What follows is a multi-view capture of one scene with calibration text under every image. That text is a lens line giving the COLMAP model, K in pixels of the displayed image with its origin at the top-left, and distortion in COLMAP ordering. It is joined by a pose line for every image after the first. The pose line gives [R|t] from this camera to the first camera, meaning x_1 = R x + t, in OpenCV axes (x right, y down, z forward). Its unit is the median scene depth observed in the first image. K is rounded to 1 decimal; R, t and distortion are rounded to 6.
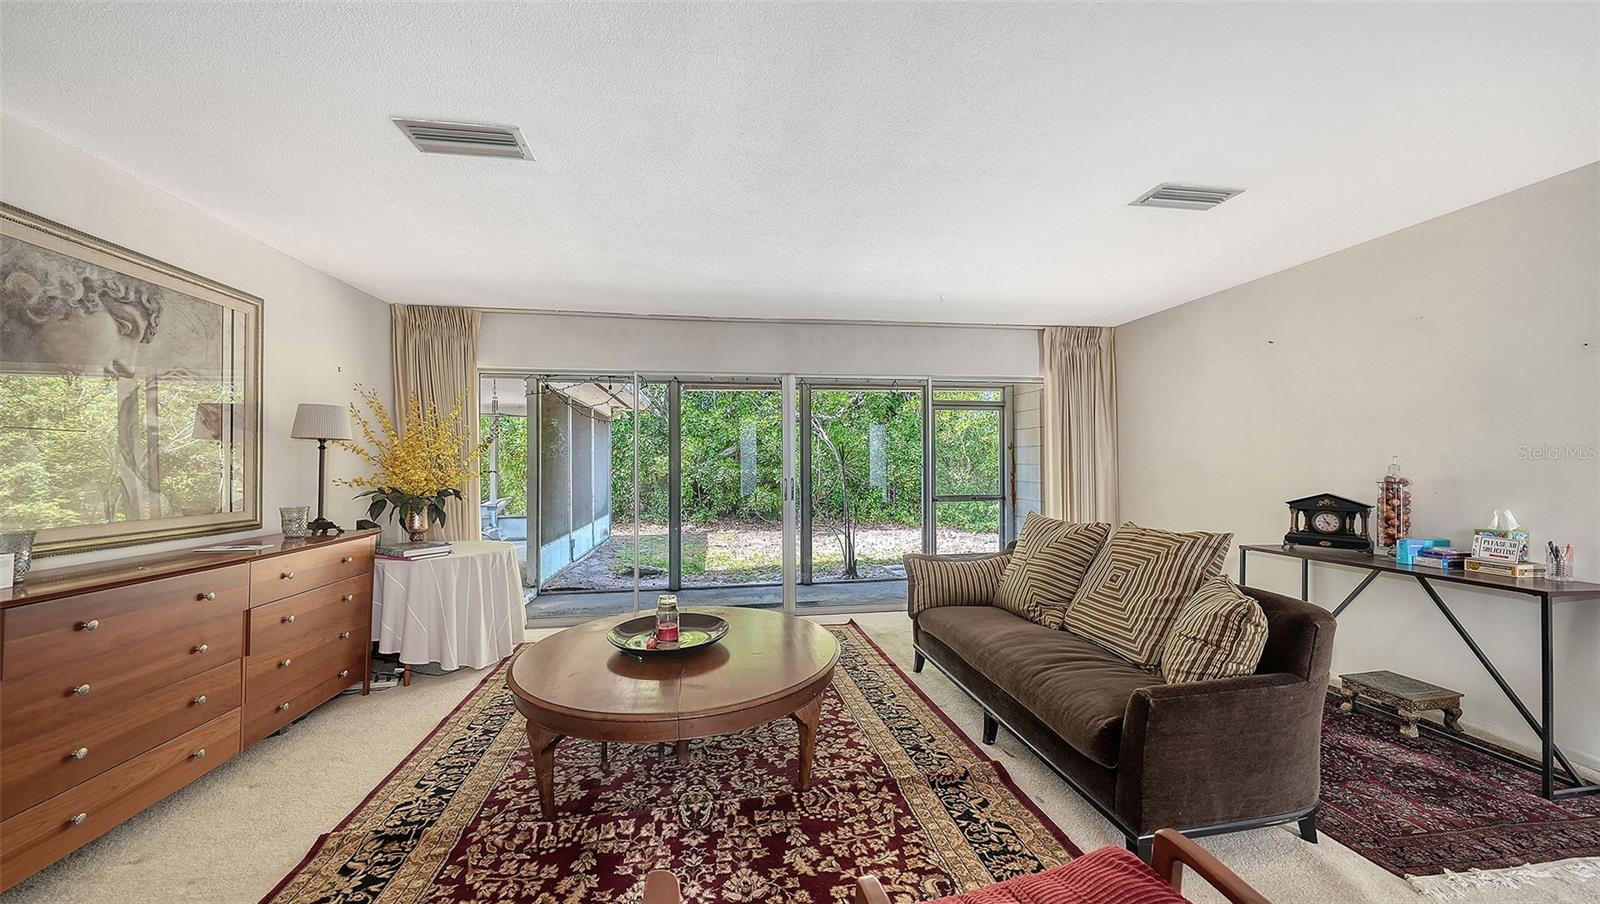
lens RADIAL K [[560.5, 0, 798.6], [0, 560.5, 453.7], [0, 0, 1]] dist [-0.006820, -0.000056]
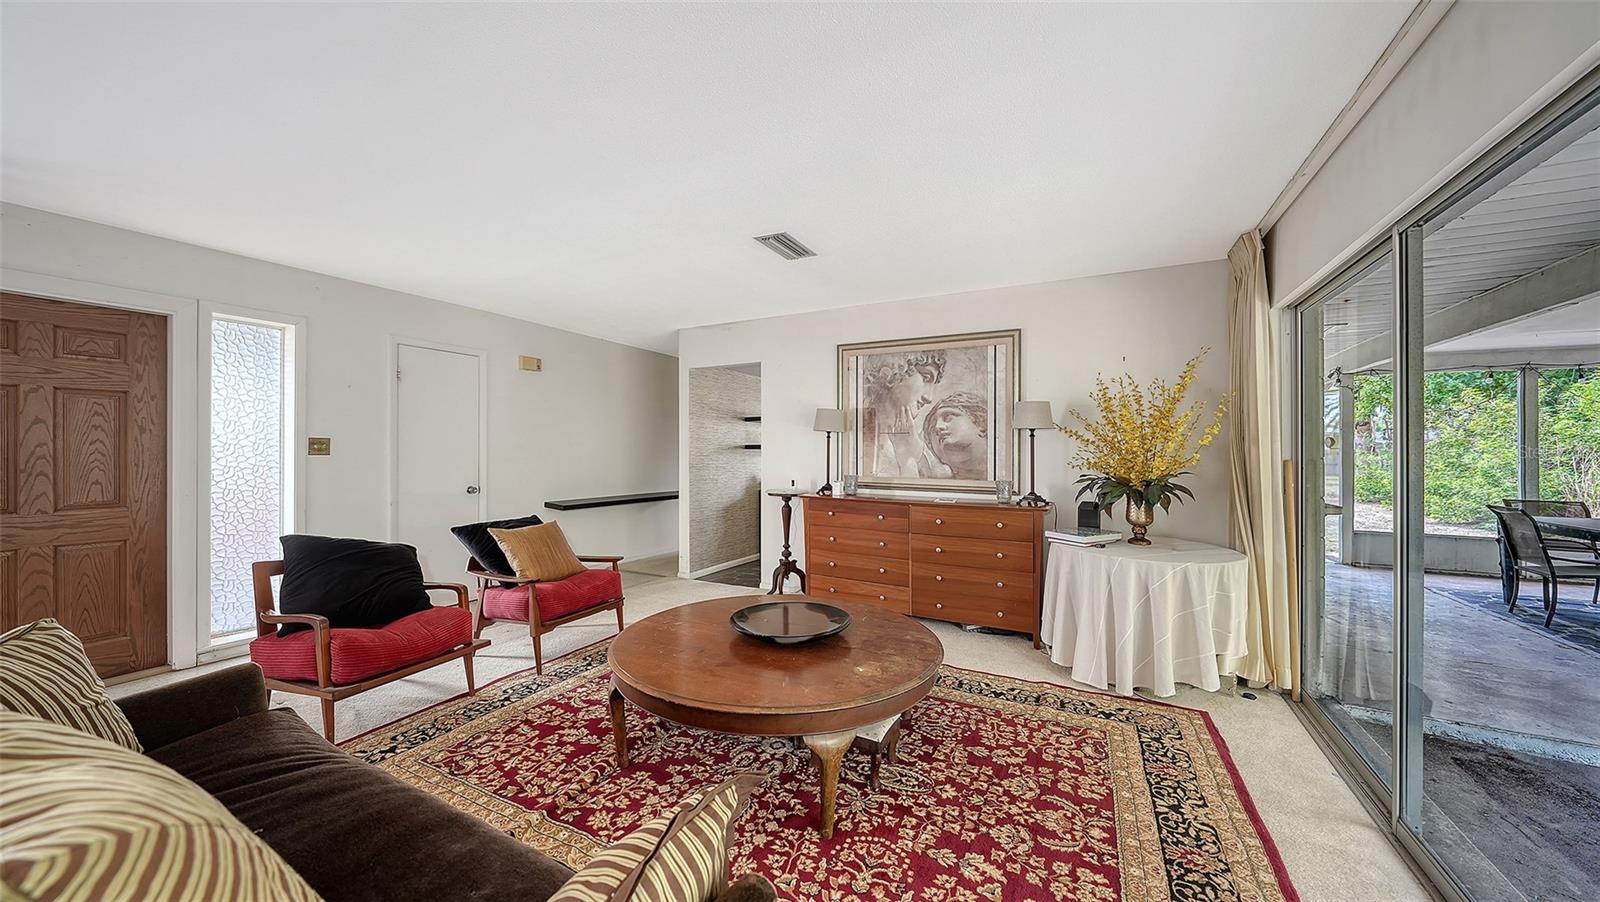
lens RADIAL K [[560.5, 0, 801.7], [0, 560.5, 450.5], [0, 0, 1]] dist [-0.006820, -0.000056]
pose [[-0.594743, 0.005419, -0.803898, 0.645738], [0.013797, 0.999899, -0.003467, 0.027395], [0.803798, -0.013153, -0.594757, 1.893150]]
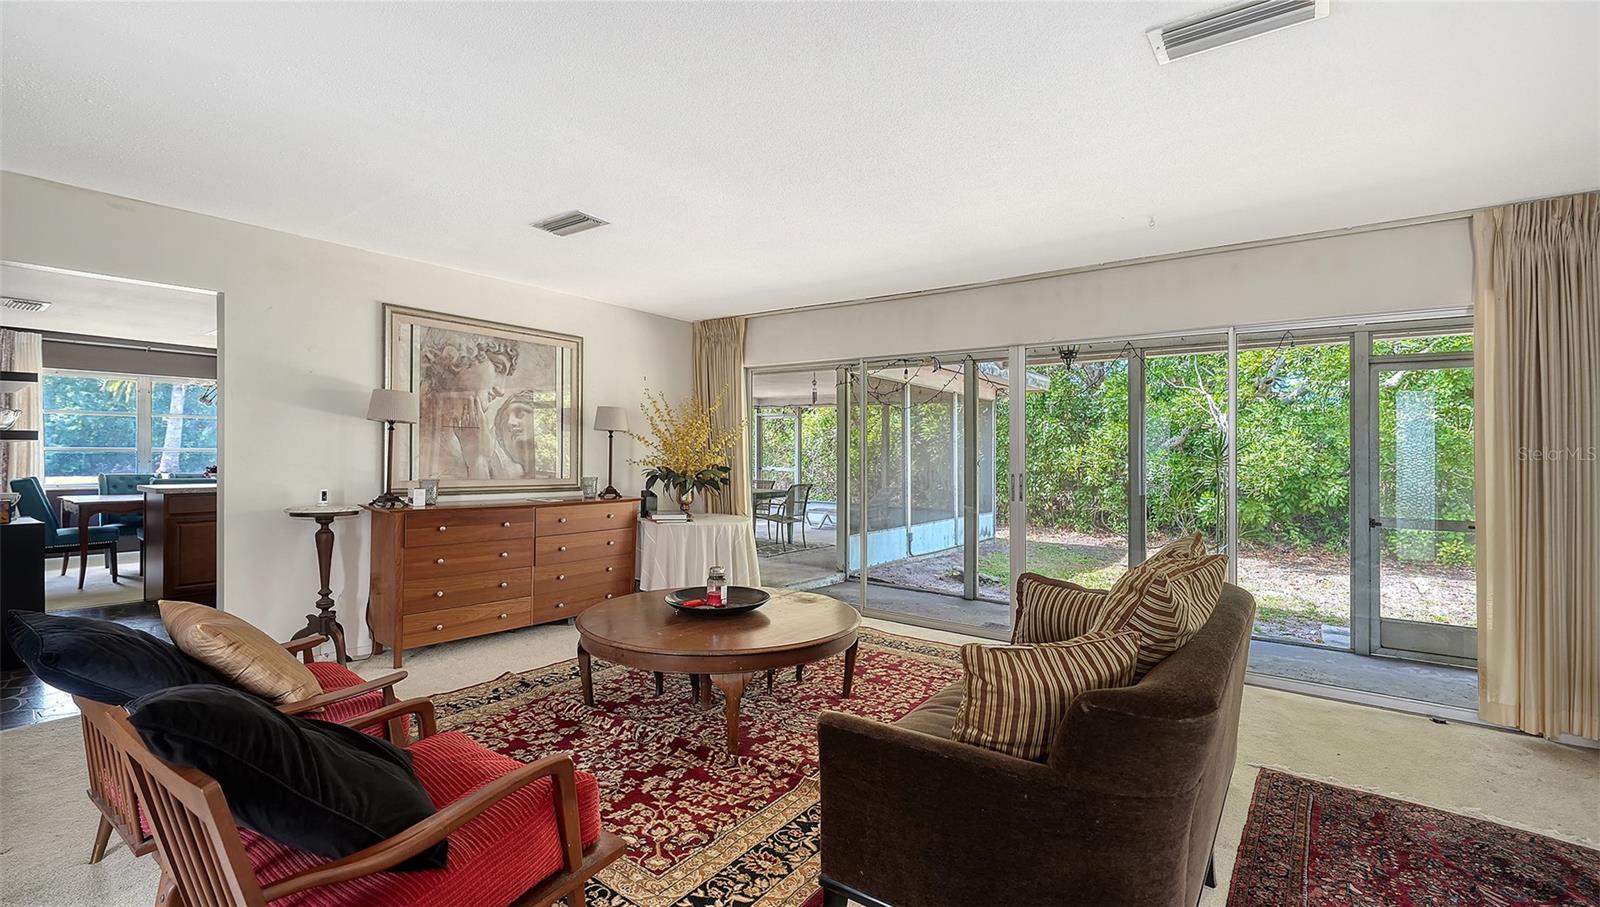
lens RADIAL K [[689.2, 0, 797.1], [0, 689.2, 447.4], [0, 0, 1]] dist [-0.009208, -0.000223]
pose [[0.701157, 0.009695, -0.712941, 1.032681], [-0.005026, 0.999950, 0.008656, -0.001416], [0.712989, -0.002486, 0.701171, 0.159636]]
